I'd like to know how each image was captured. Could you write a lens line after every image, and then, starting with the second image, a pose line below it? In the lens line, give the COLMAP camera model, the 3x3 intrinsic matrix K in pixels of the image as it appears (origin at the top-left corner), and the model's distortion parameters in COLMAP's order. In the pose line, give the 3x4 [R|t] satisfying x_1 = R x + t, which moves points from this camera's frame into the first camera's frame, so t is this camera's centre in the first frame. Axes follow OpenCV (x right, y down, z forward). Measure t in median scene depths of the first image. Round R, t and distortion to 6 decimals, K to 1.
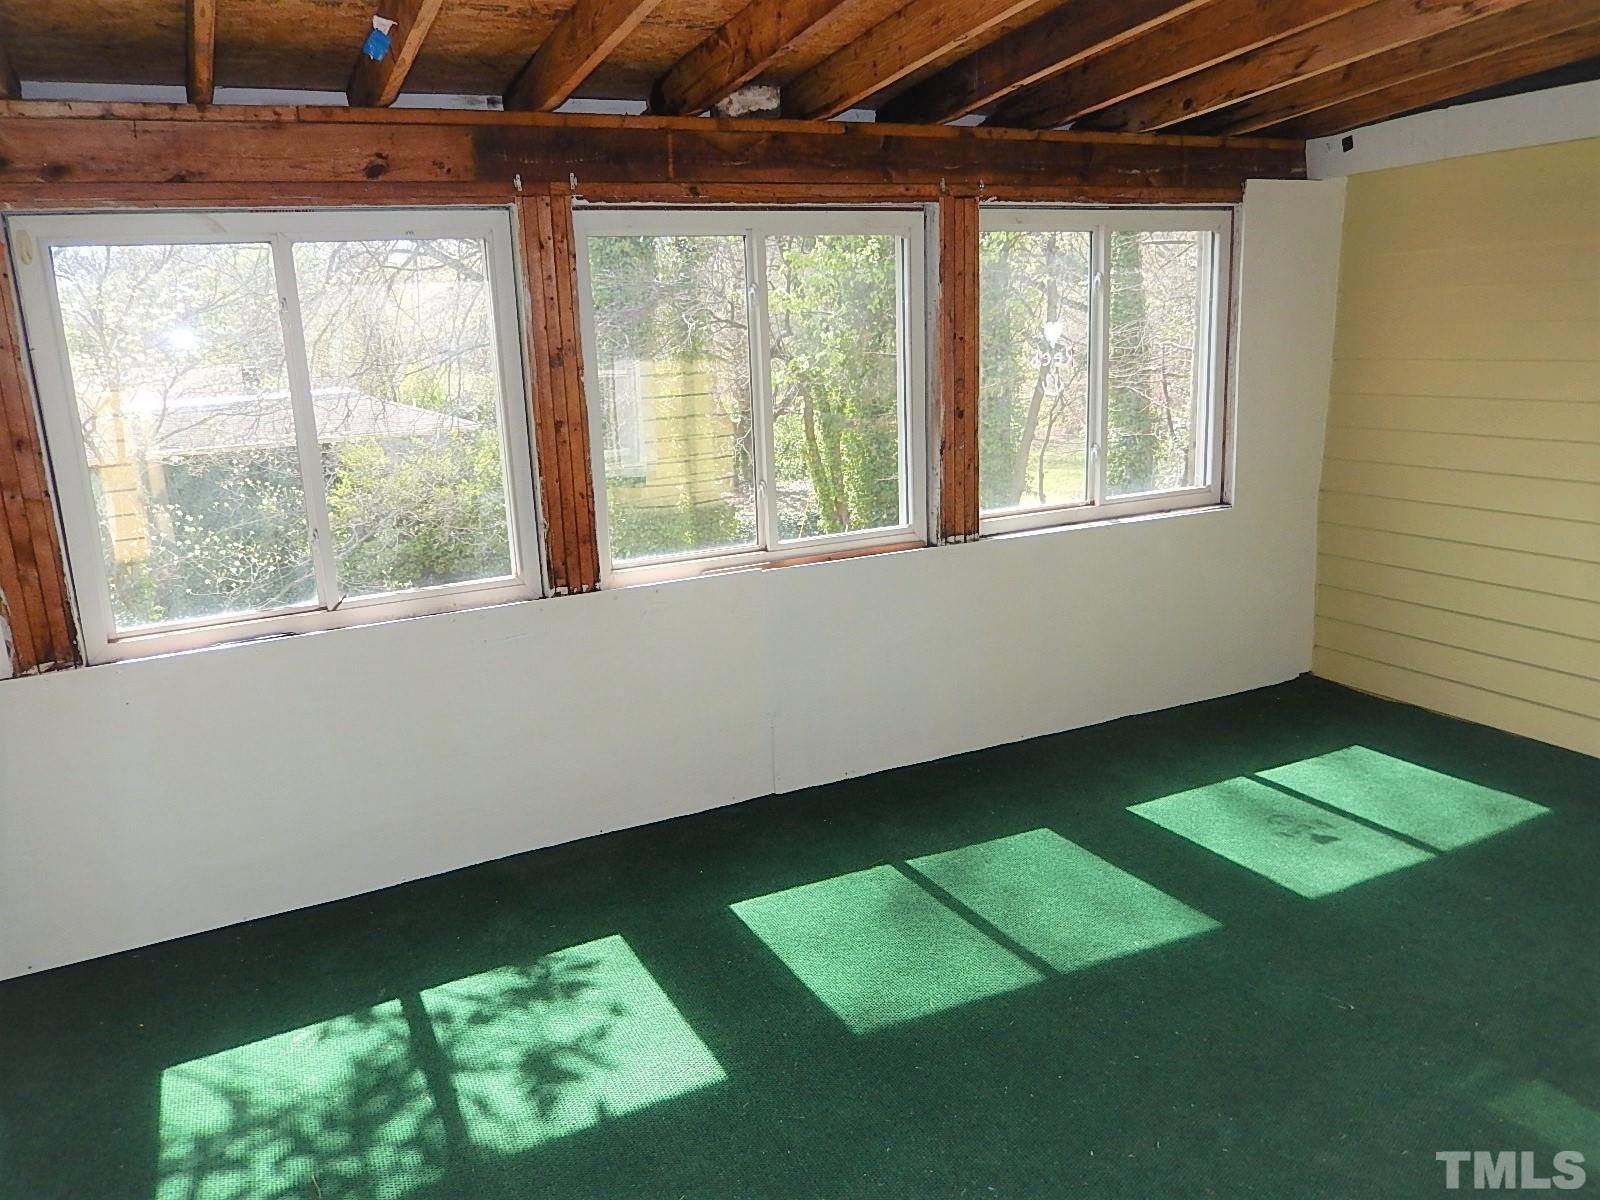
lens RADIAL K [[1204.7, 0, 792.5], [0, 1204.7, 605.6], [0, 0, 1]] dist [0.013683, -0.020919]
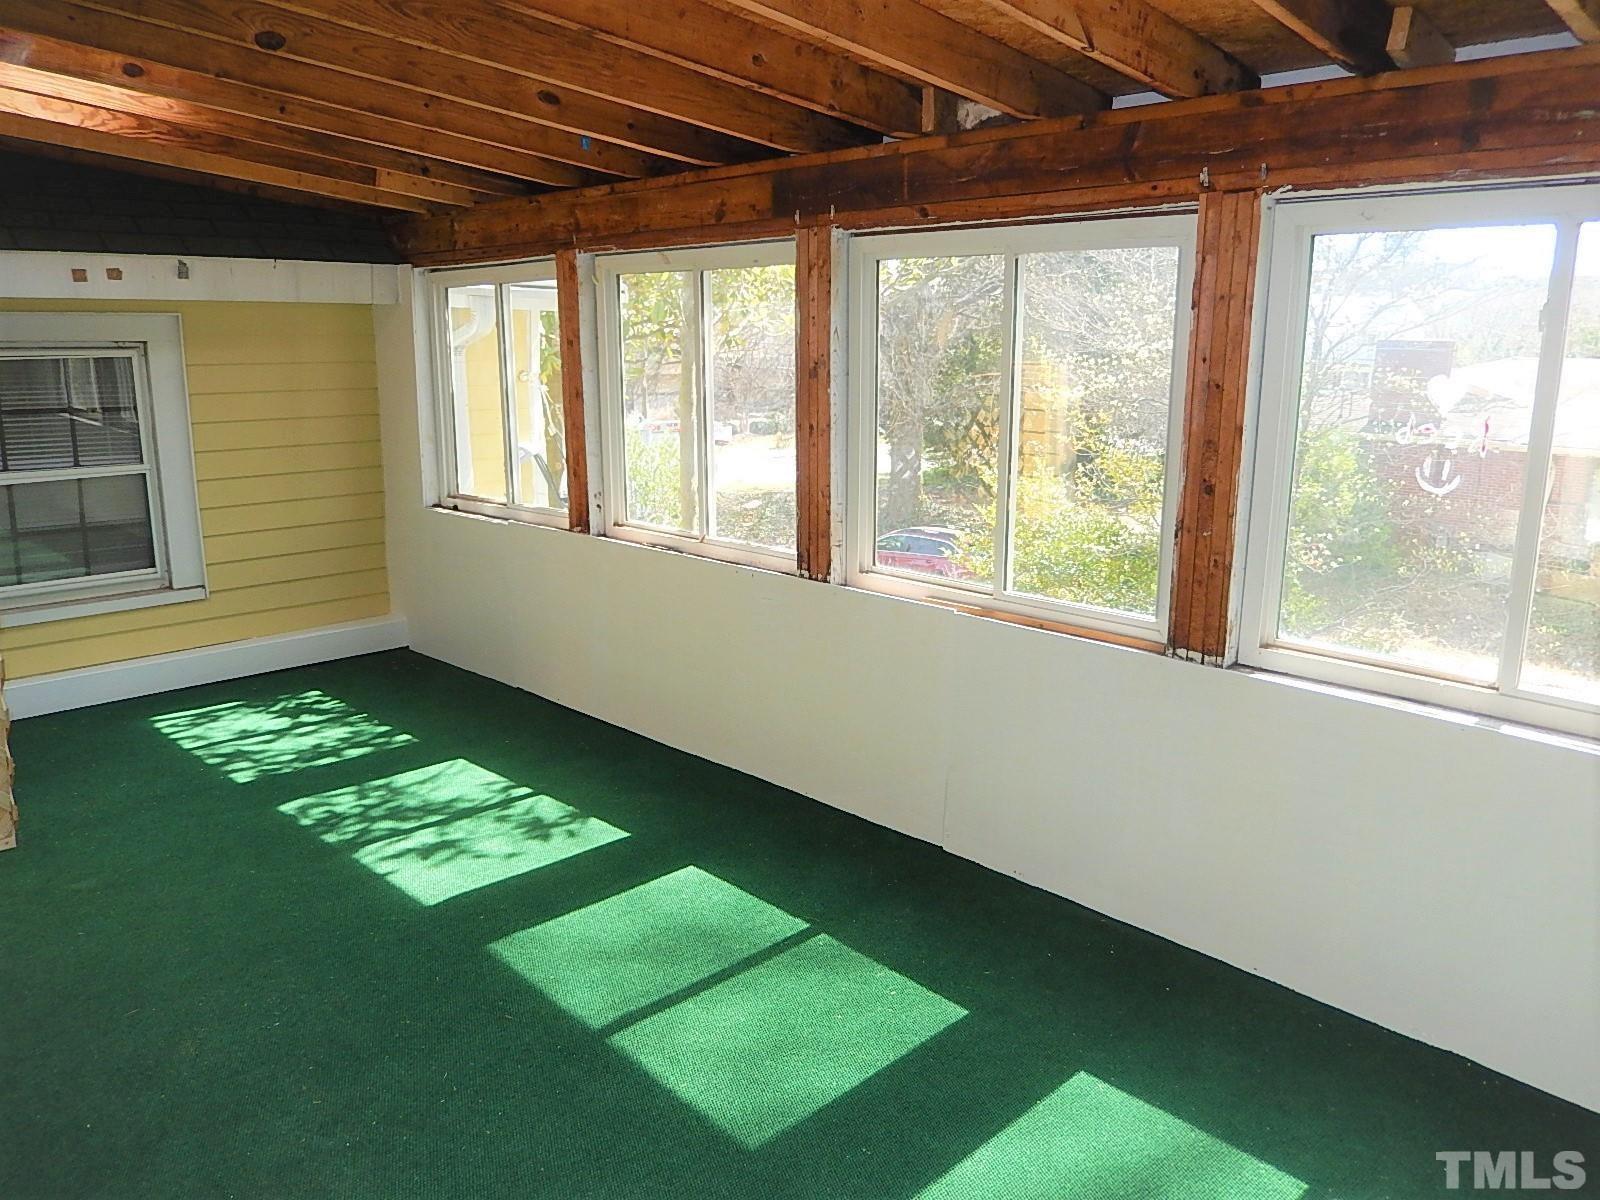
lens RADIAL K [[1204.7, 0, 793.9], [0, 1204.7, 598.0], [0, 0, 1]] dist [0.013683, -0.020919]
pose [[0.303046, 0.251184, -0.919277, 0.862291], [-0.230194, 0.955367, 0.185161, -0.199687], [0.924756, 0.155500, 0.347341, 0.605622]]
